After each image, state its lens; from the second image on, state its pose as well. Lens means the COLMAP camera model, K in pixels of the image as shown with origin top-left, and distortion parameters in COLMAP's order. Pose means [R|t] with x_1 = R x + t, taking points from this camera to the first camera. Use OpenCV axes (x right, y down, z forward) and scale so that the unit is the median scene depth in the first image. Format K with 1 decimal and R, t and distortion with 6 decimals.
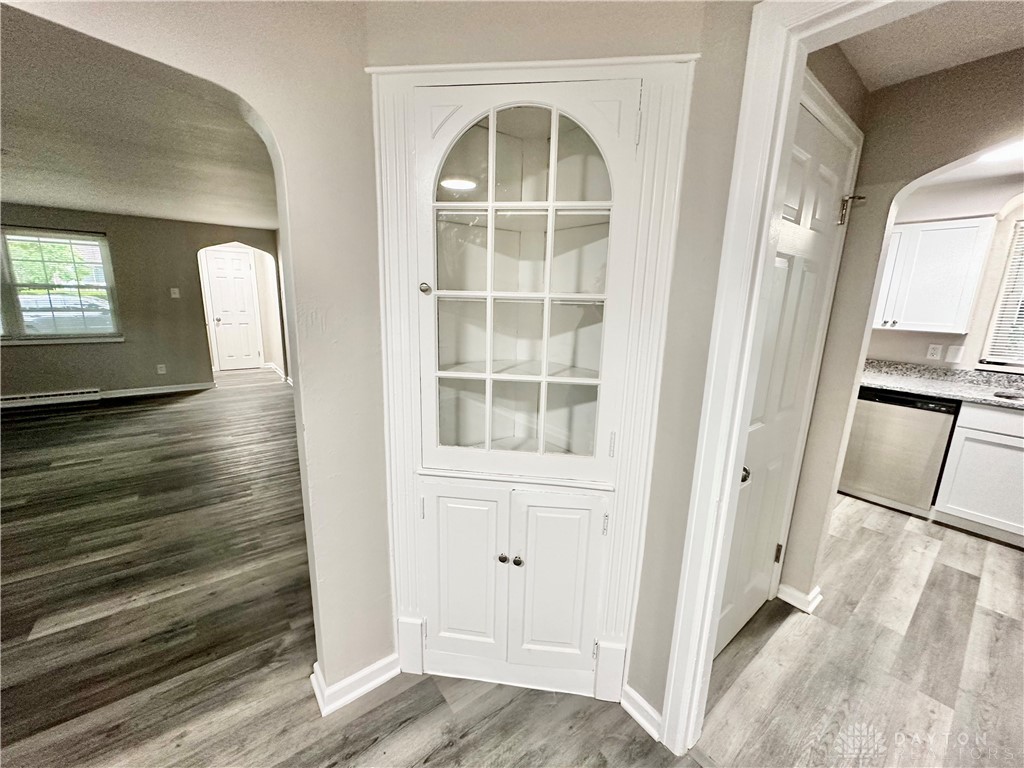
lens RADIAL K [[404.8, 0, 512.2], [0, 404.8, 383.0], [0, 0, 1]] dist [-0.001227, -0.000218]
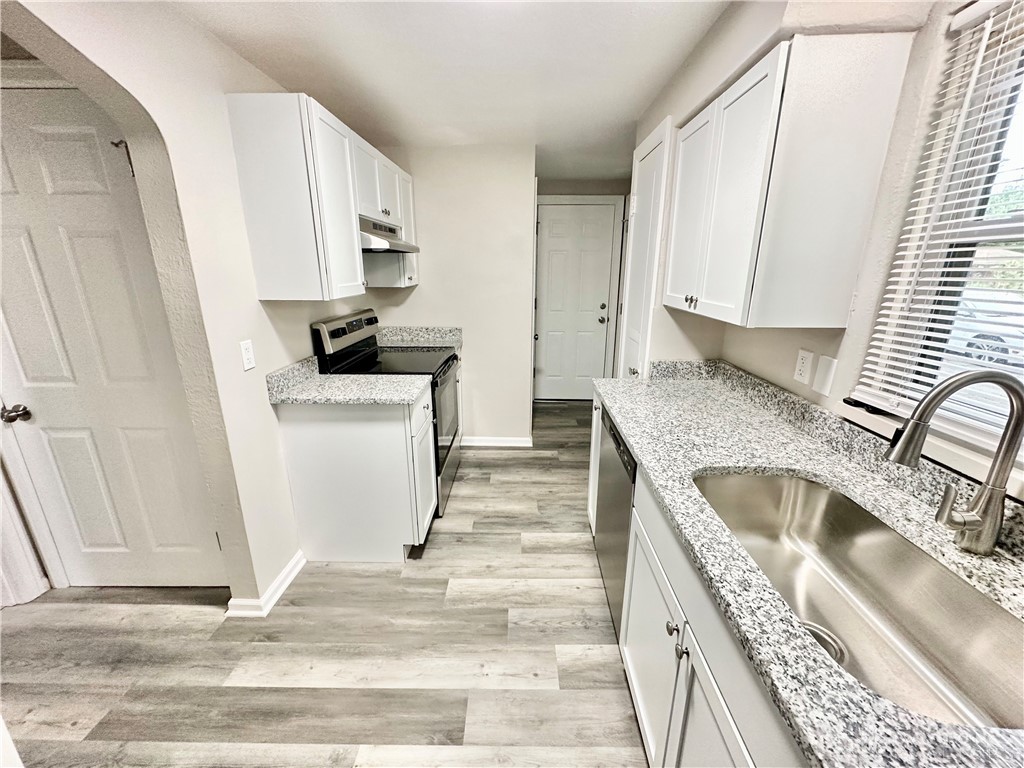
lens RADIAL K [[404.8, 0, 514.4], [0, 404.8, 387.4], [0, 0, 1]] dist [-0.001227, -0.000218]
pose [[0.778197, 0.147083, -0.610553, 1.502839], [-0.108774, 0.989062, 0.099626, -0.088586], [0.618528, -0.011117, 0.785684, 0.601456]]
